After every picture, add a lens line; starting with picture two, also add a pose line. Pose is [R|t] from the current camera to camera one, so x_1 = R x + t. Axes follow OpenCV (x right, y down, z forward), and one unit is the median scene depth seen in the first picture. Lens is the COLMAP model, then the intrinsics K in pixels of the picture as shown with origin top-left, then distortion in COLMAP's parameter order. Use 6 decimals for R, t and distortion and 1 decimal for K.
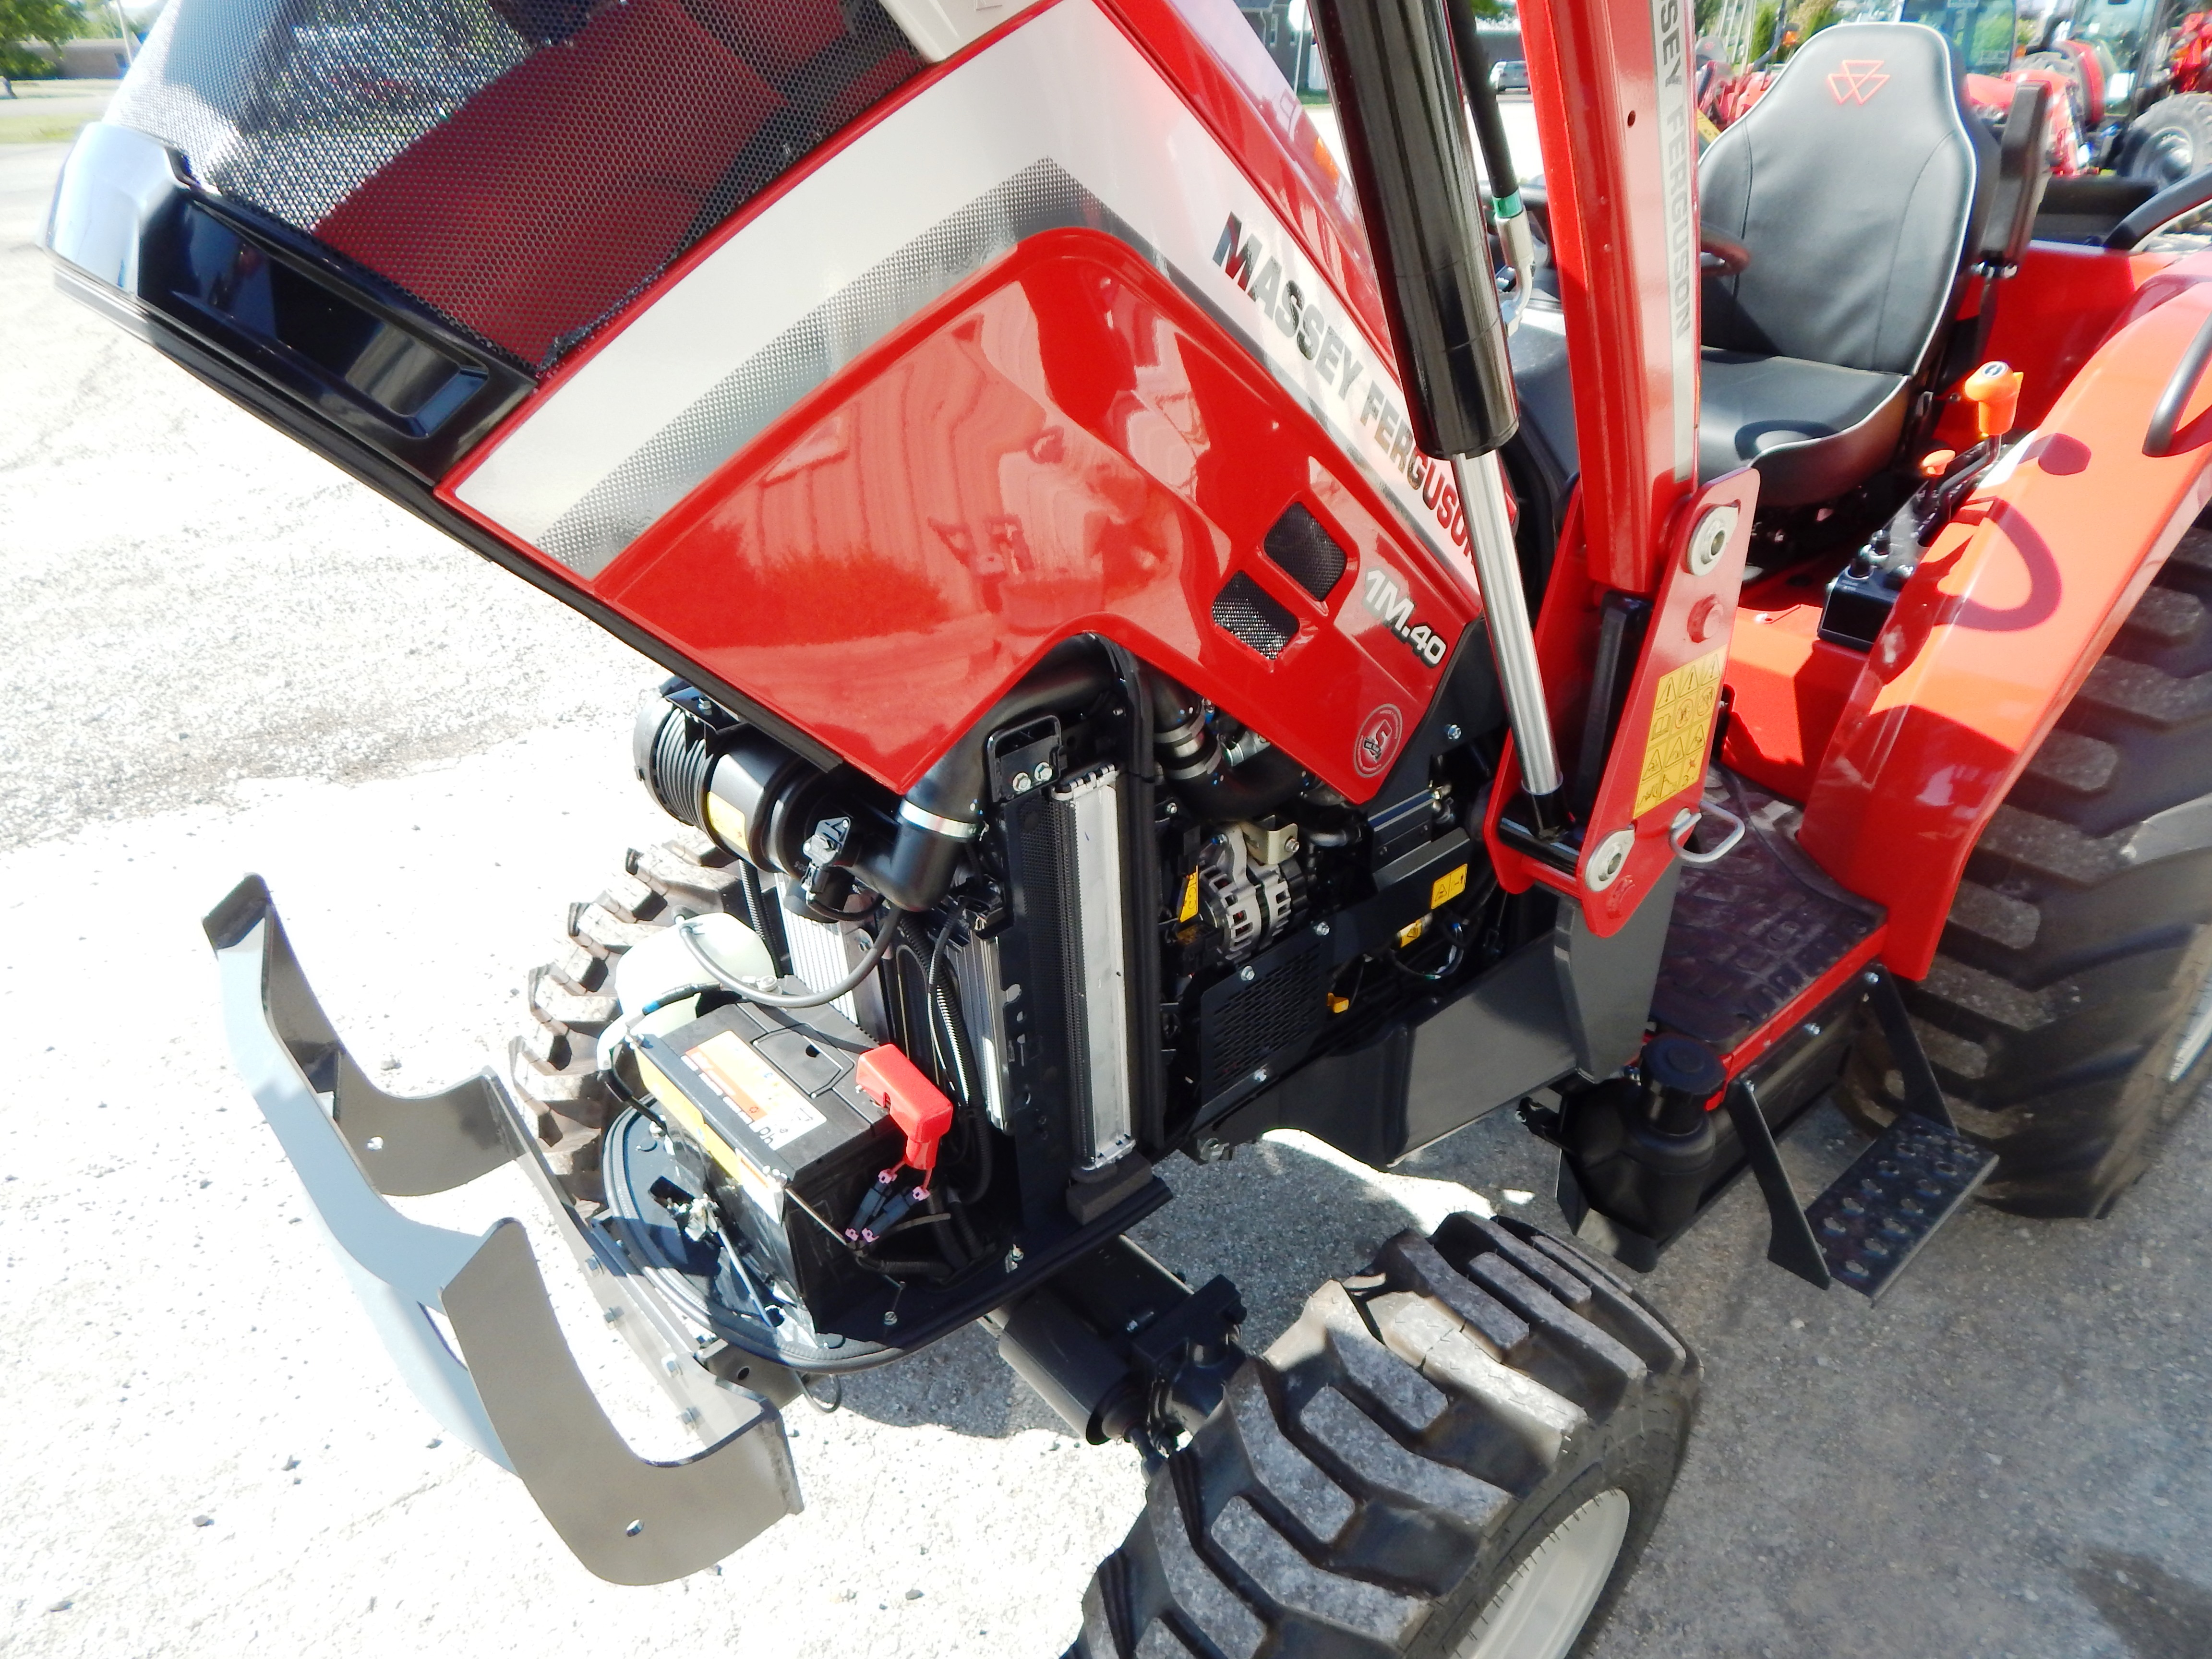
lens RADIAL K [[1458.8, 0, 1106.0], [0, 1458.8, 829.5], [0, 0, 1]] dist [-0.000987, -0.000275]
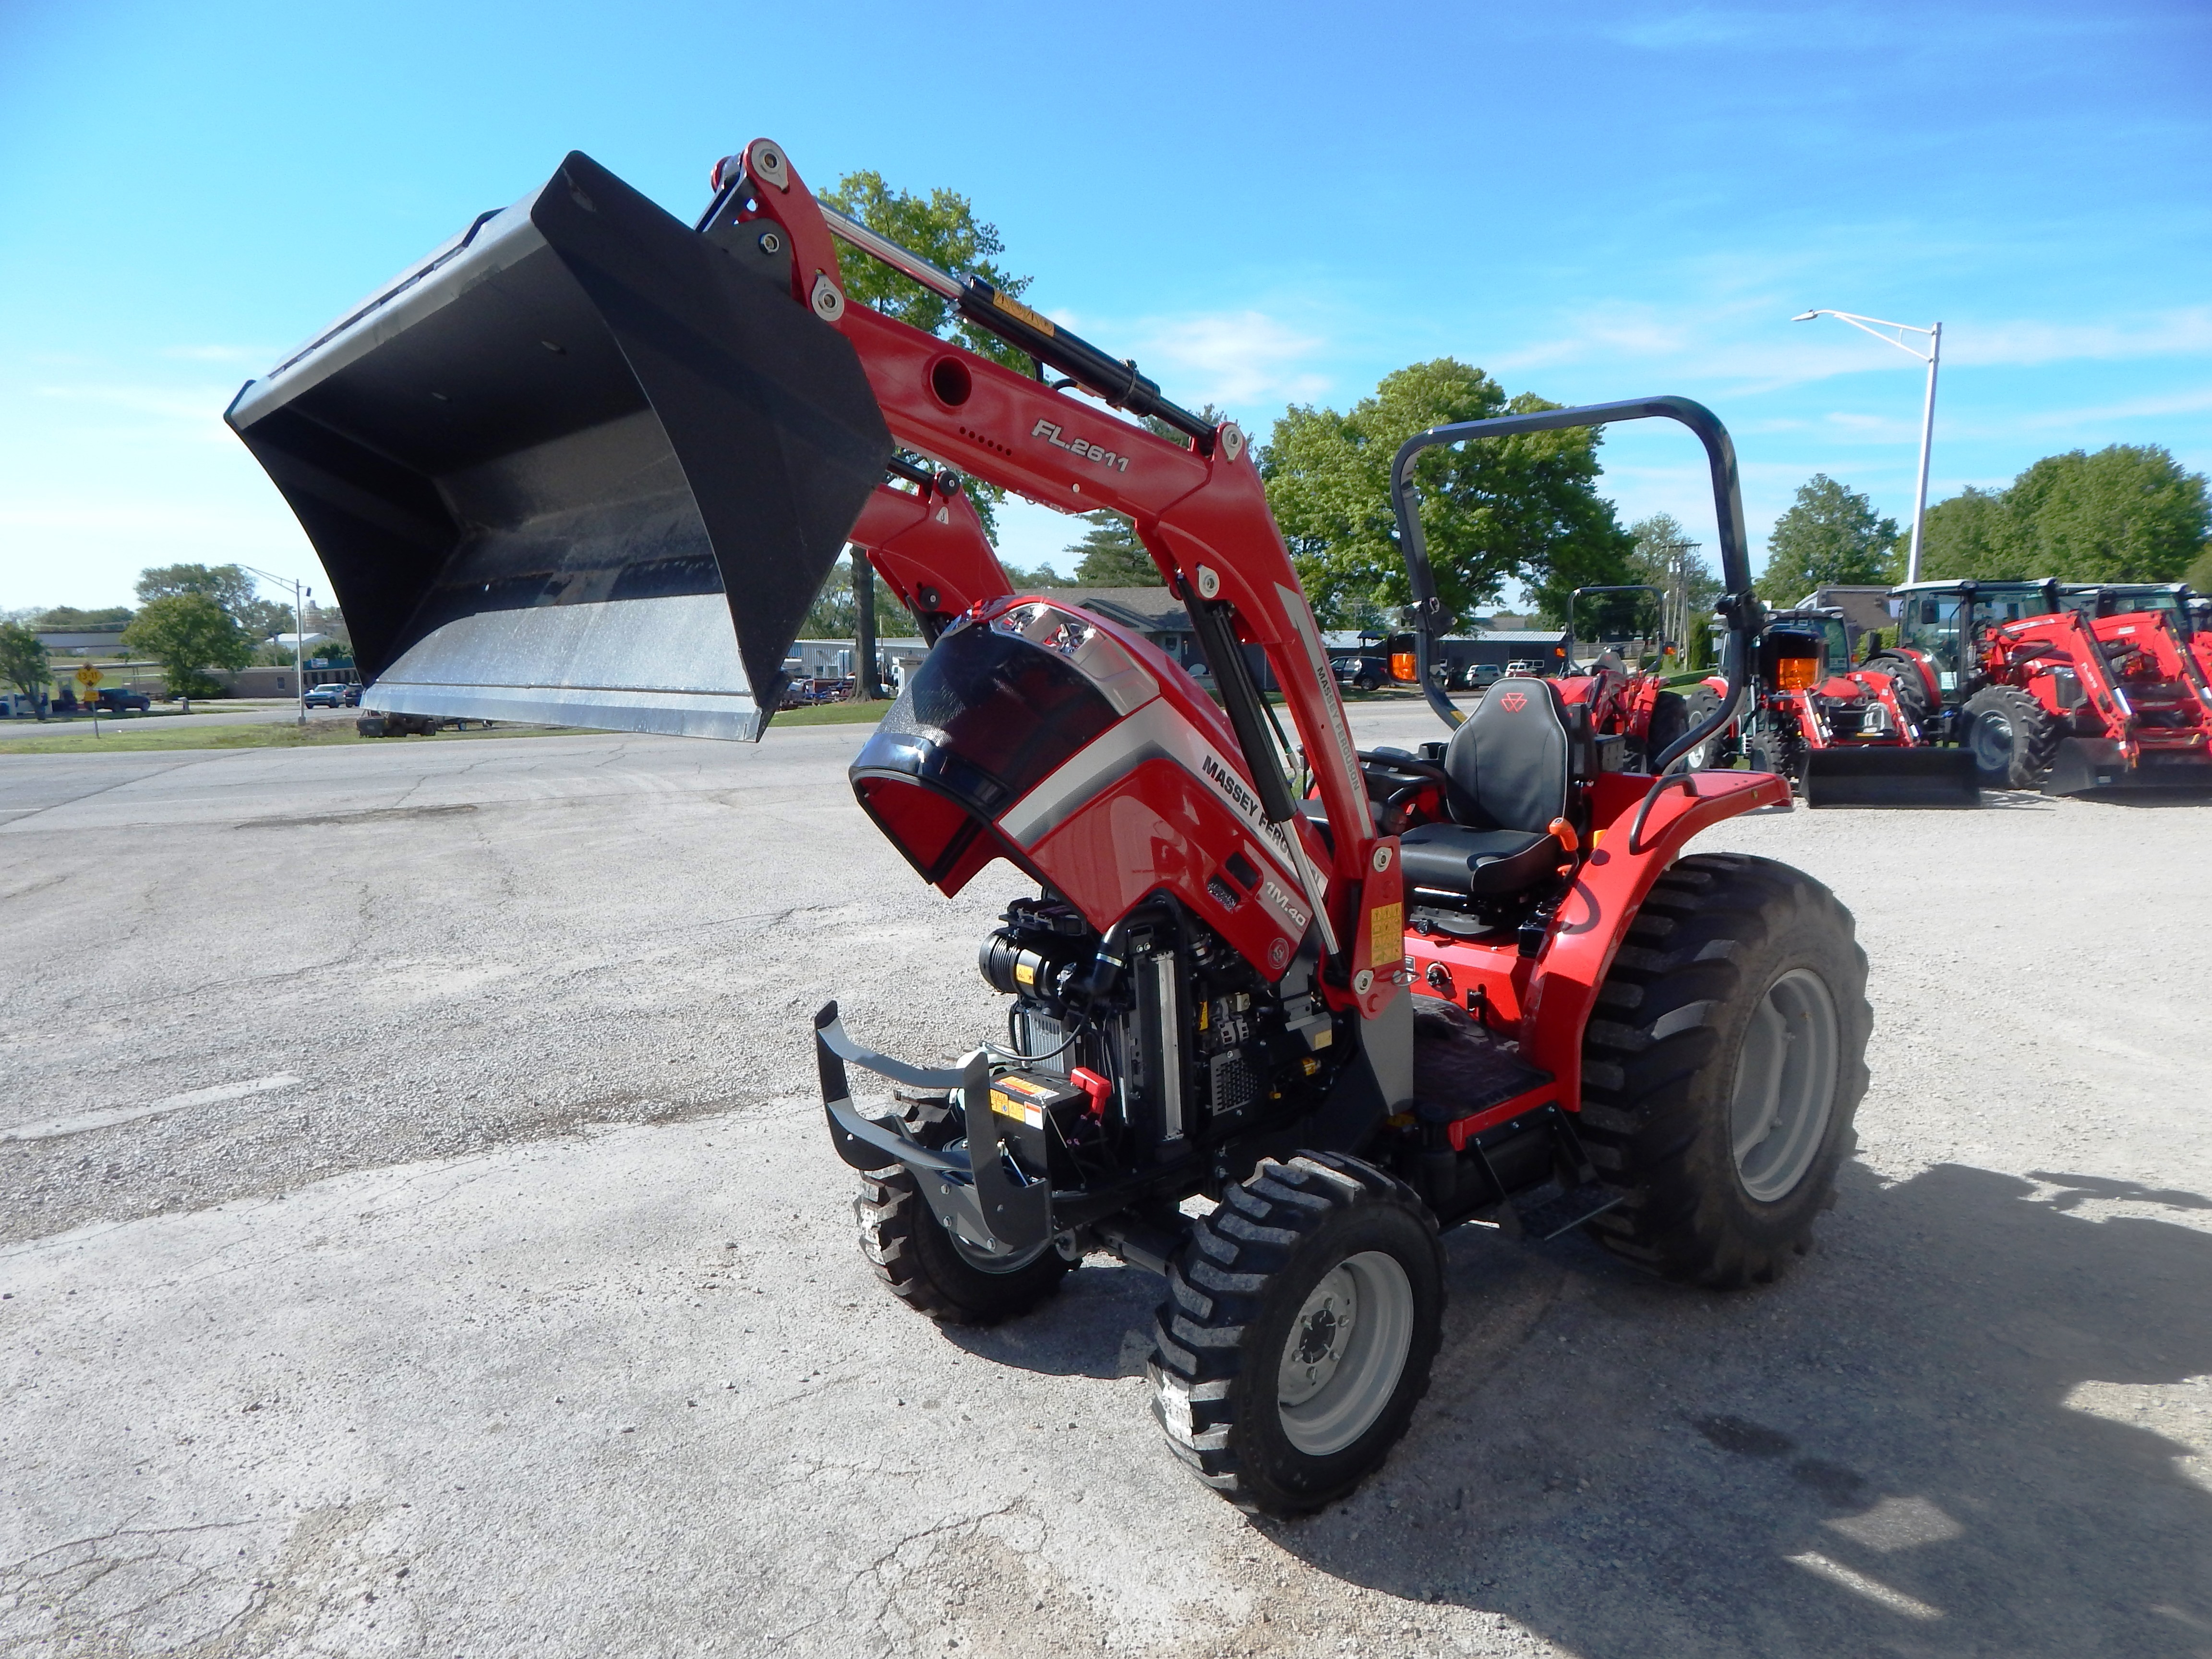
lens RADIAL K [[1458.8, 0, 1106.0], [0, 1458.8, 829.5], [0, 0, 1]] dist [-0.000987, -0.000275]
pose [[0.999764, -0.013924, -0.016659, -0.041487], [0.006861, 0.930565, -0.366062, 0.439232], [0.020599, 0.365861, 0.930442, -0.938693]]
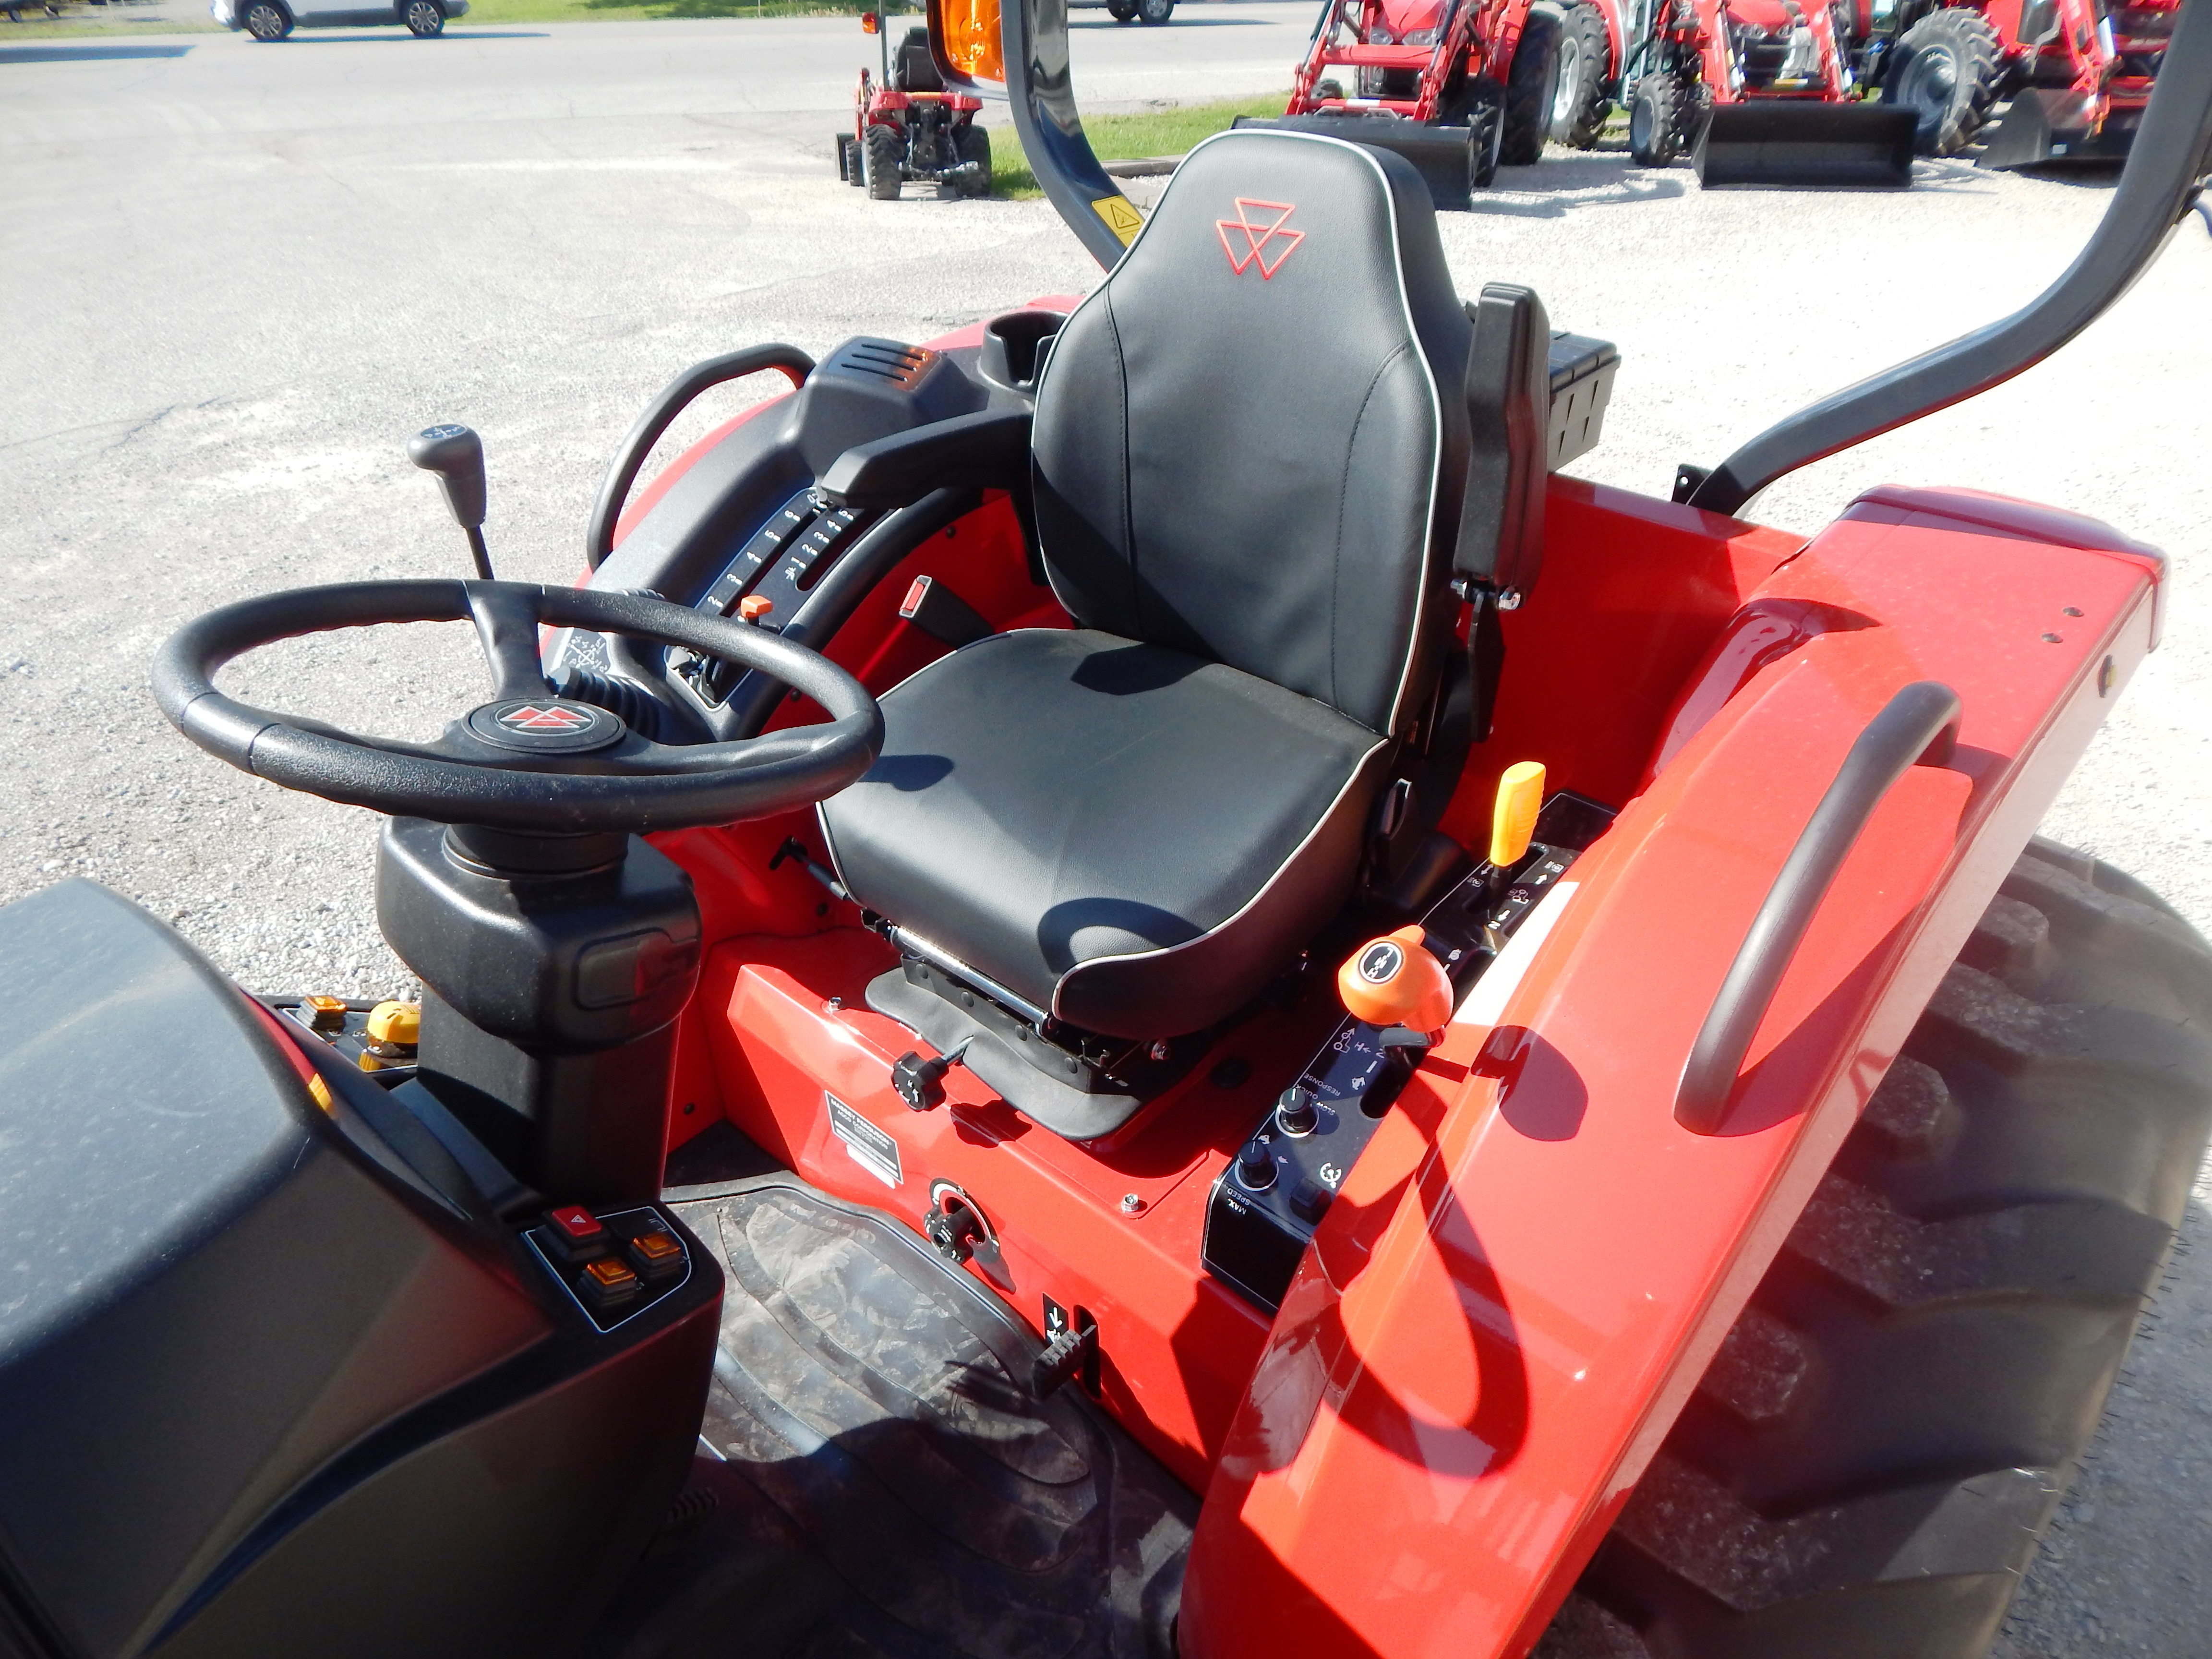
lens RADIAL K [[1462.8, 0, 1115.0], [0, 1462.8, 816.2], [0, 0, 1]] dist [0.013268, -0.010007]
pose [[0.992926, -0.056014, 0.104694, 0.405687], [0.050793, 0.997360, 0.051893, -0.337293], [-0.107325, -0.046209, 0.993150, 0.455277]]
